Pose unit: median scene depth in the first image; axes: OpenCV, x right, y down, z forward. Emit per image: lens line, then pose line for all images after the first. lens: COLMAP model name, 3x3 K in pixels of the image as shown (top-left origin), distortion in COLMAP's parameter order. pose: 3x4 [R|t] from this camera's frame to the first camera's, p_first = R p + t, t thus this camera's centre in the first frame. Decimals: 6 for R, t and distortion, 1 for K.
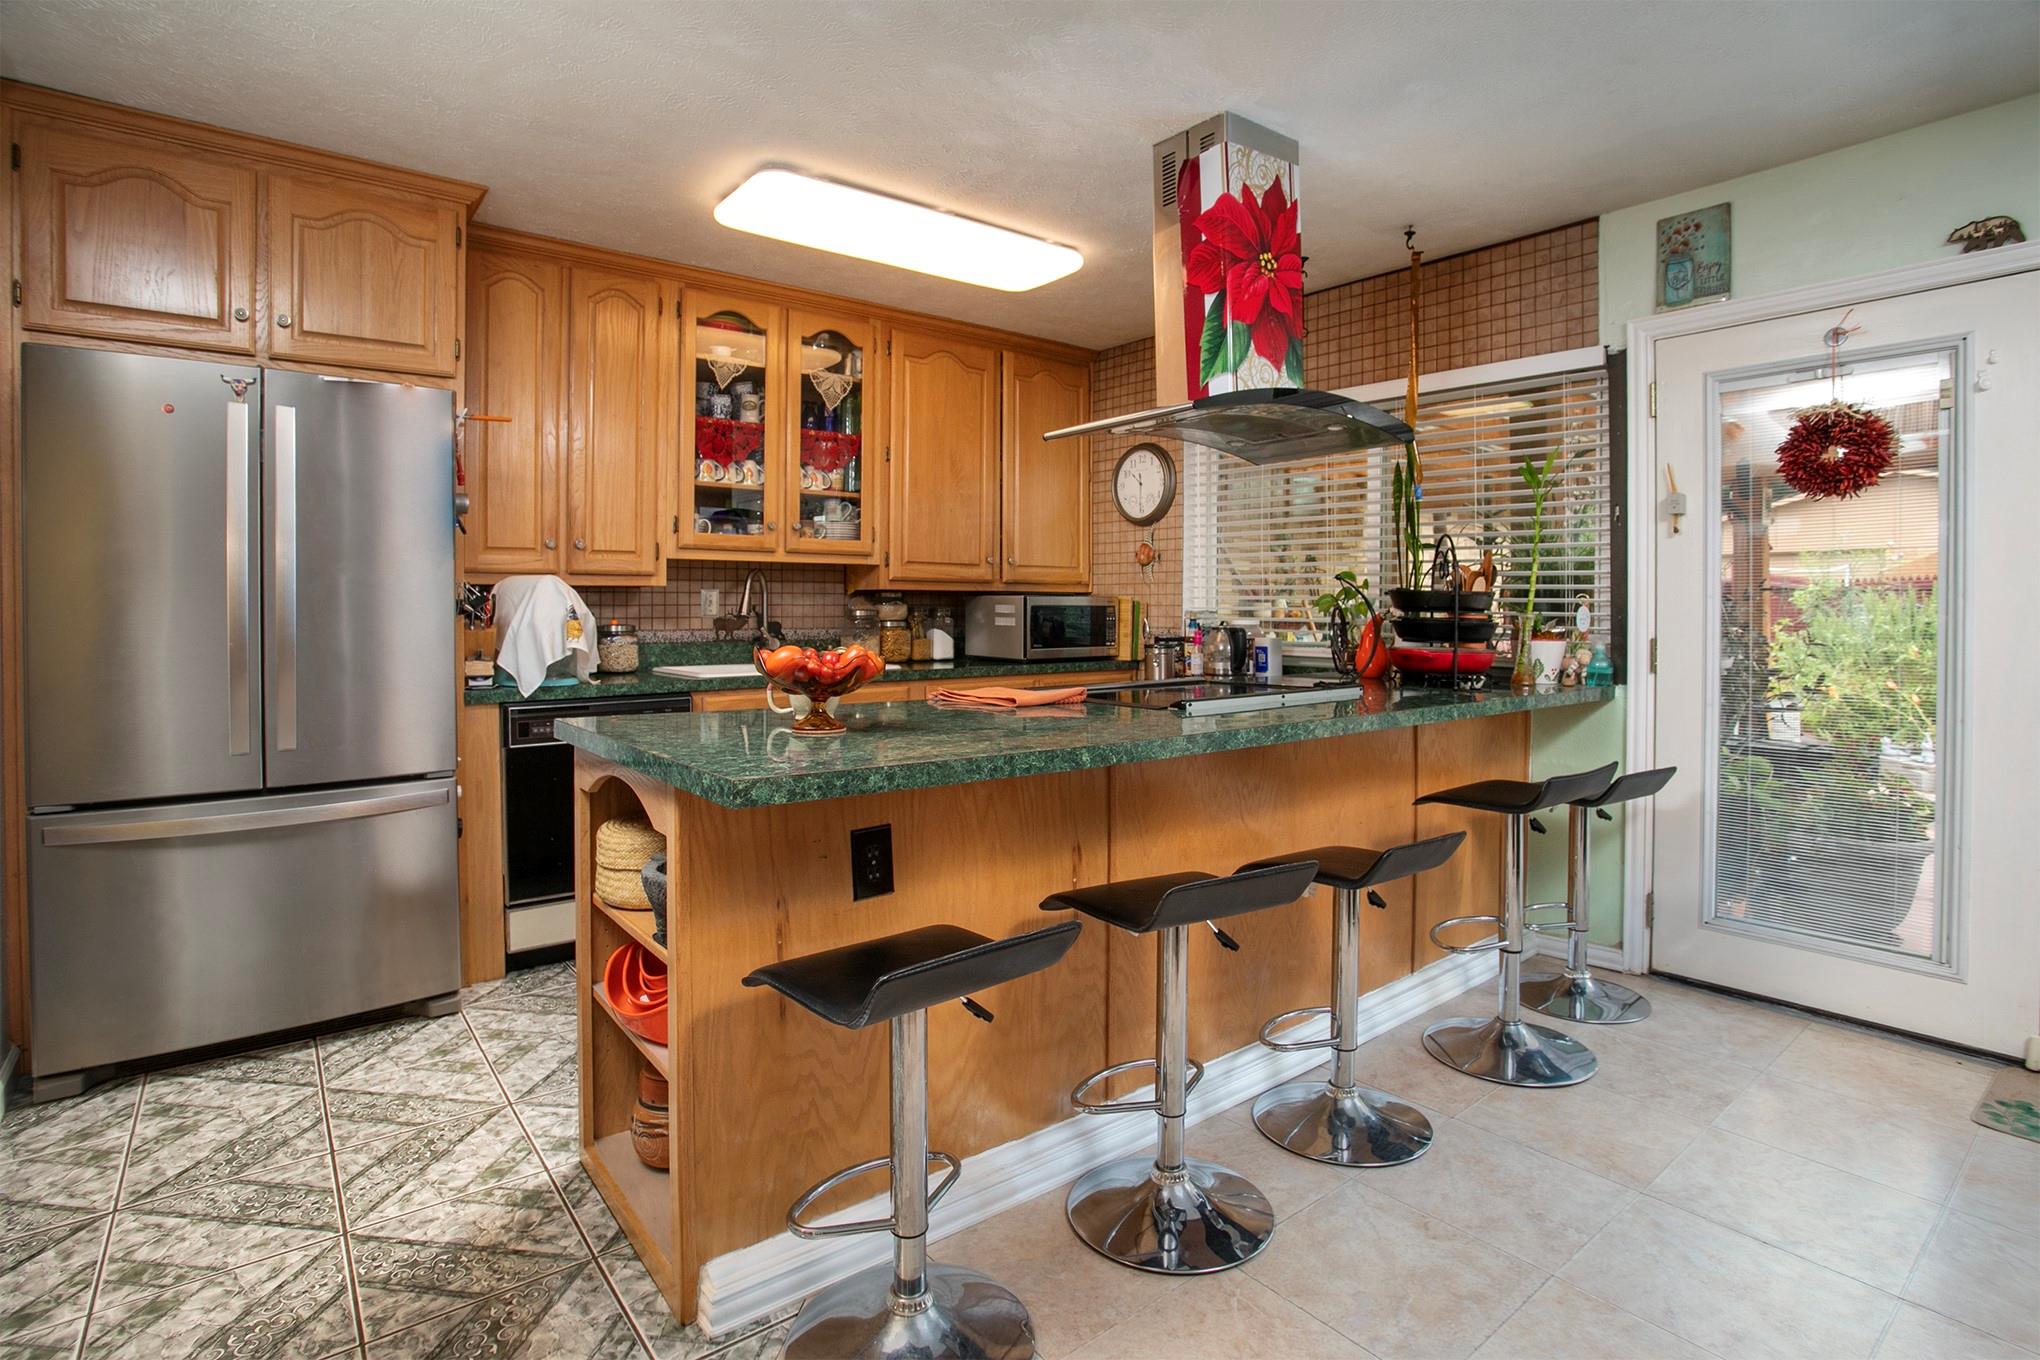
lens RADIAL K [[1020.5, 0, 995.2], [0, 1020.5, 620.1], [0, 0, 1]] dist [-0.074979, 0.040439]
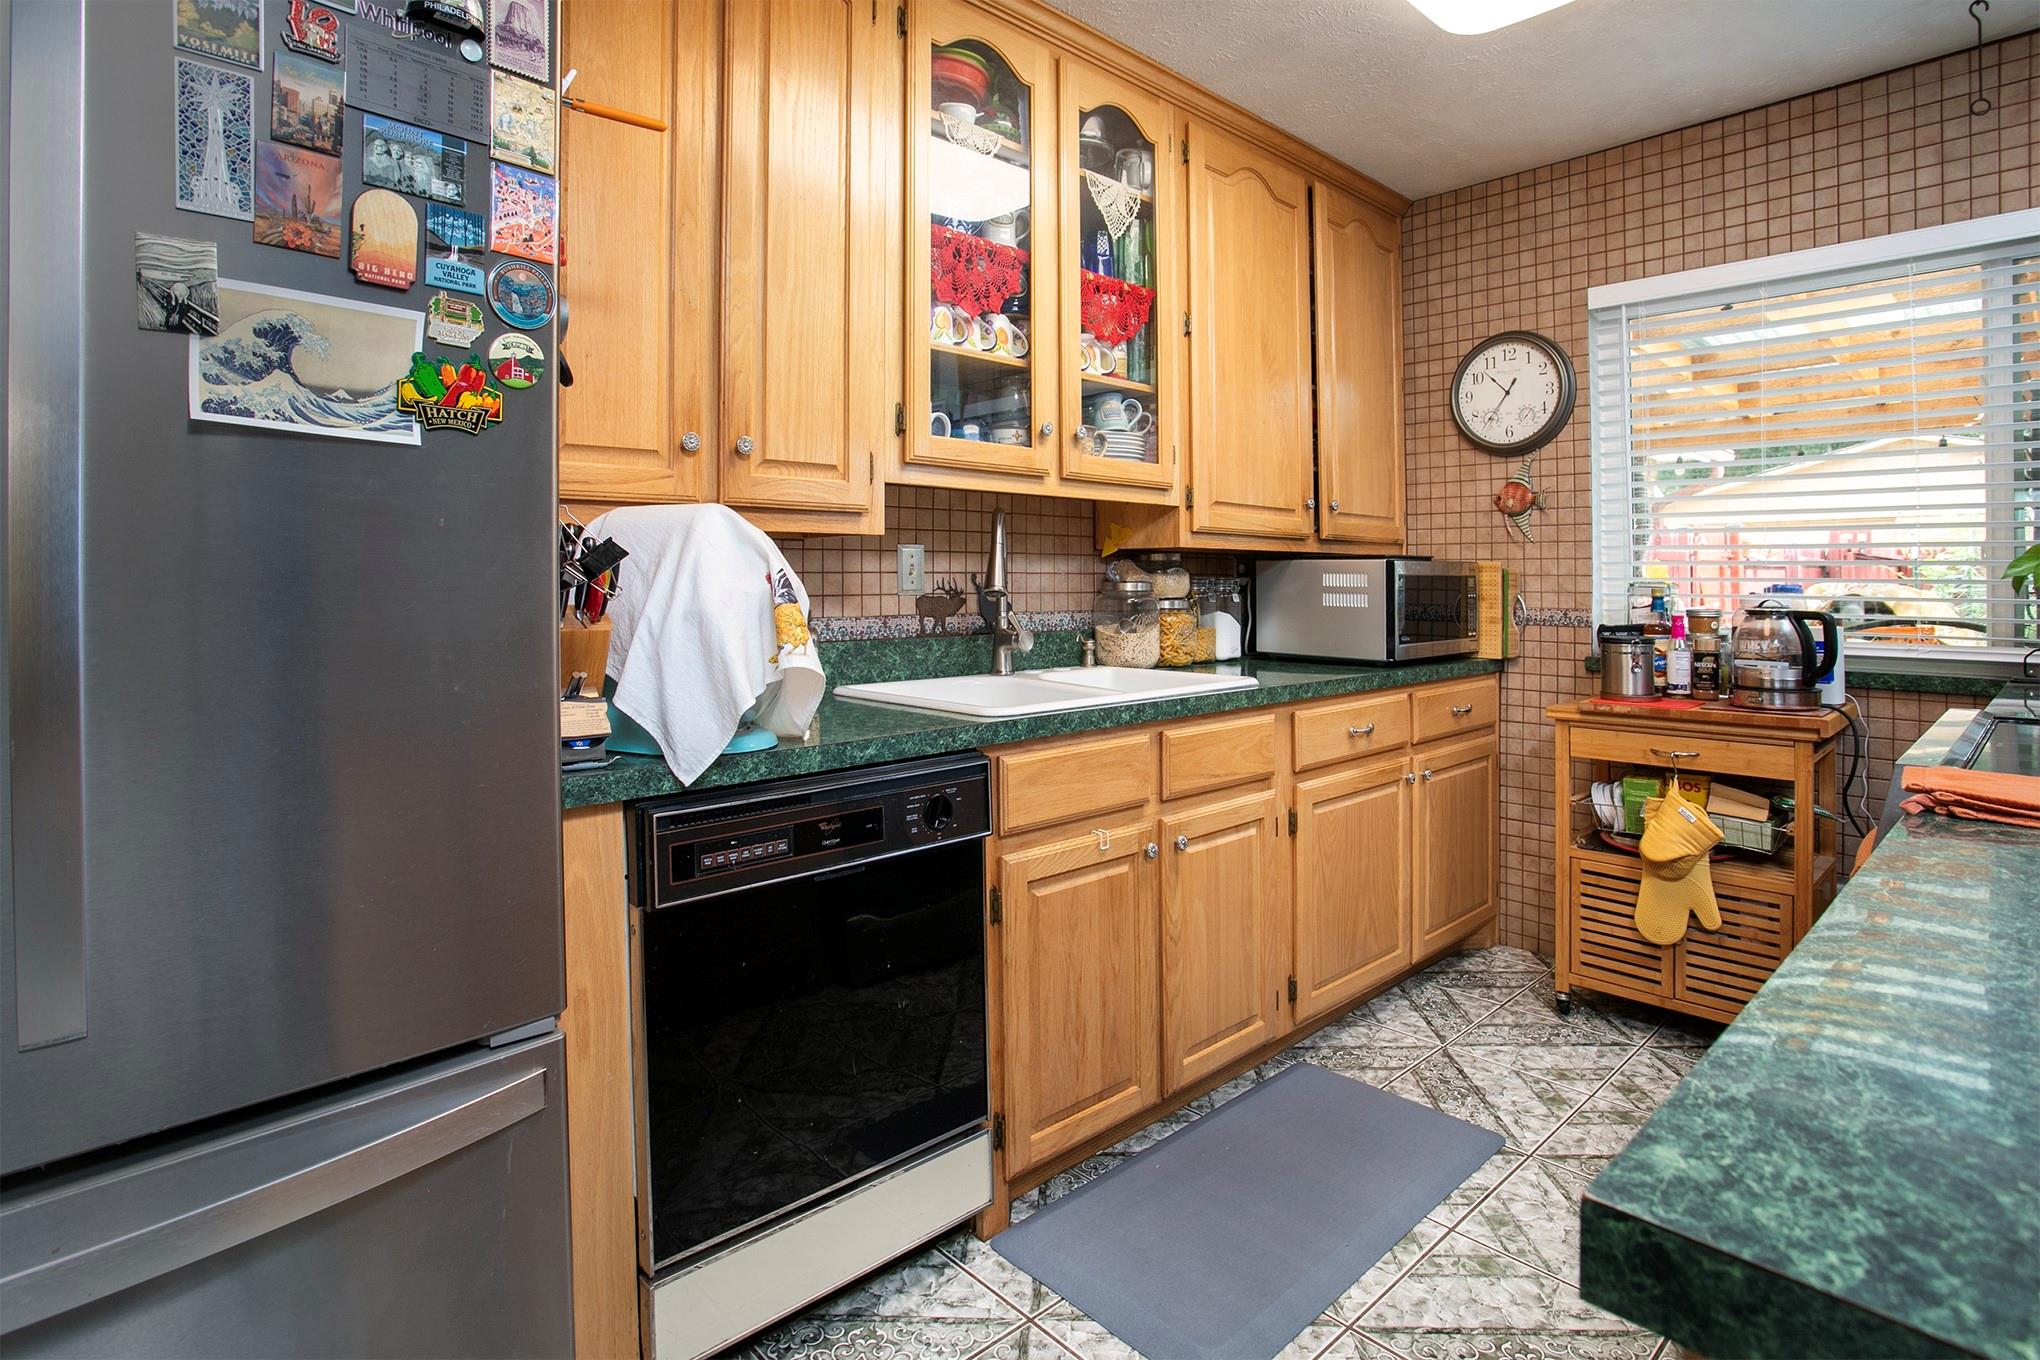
lens RADIAL K [[1036.0, 0, 987.3], [0, 1036.0, 569.1], [0, 0, 1]] dist [-0.044654, 0.019608]
pose [[0.997394, 0.003040, 0.072088, -0.268892], [-0.001442, 0.999752, -0.022213, -0.003646], [-0.072137, 0.022051, 0.997151, 0.400270]]
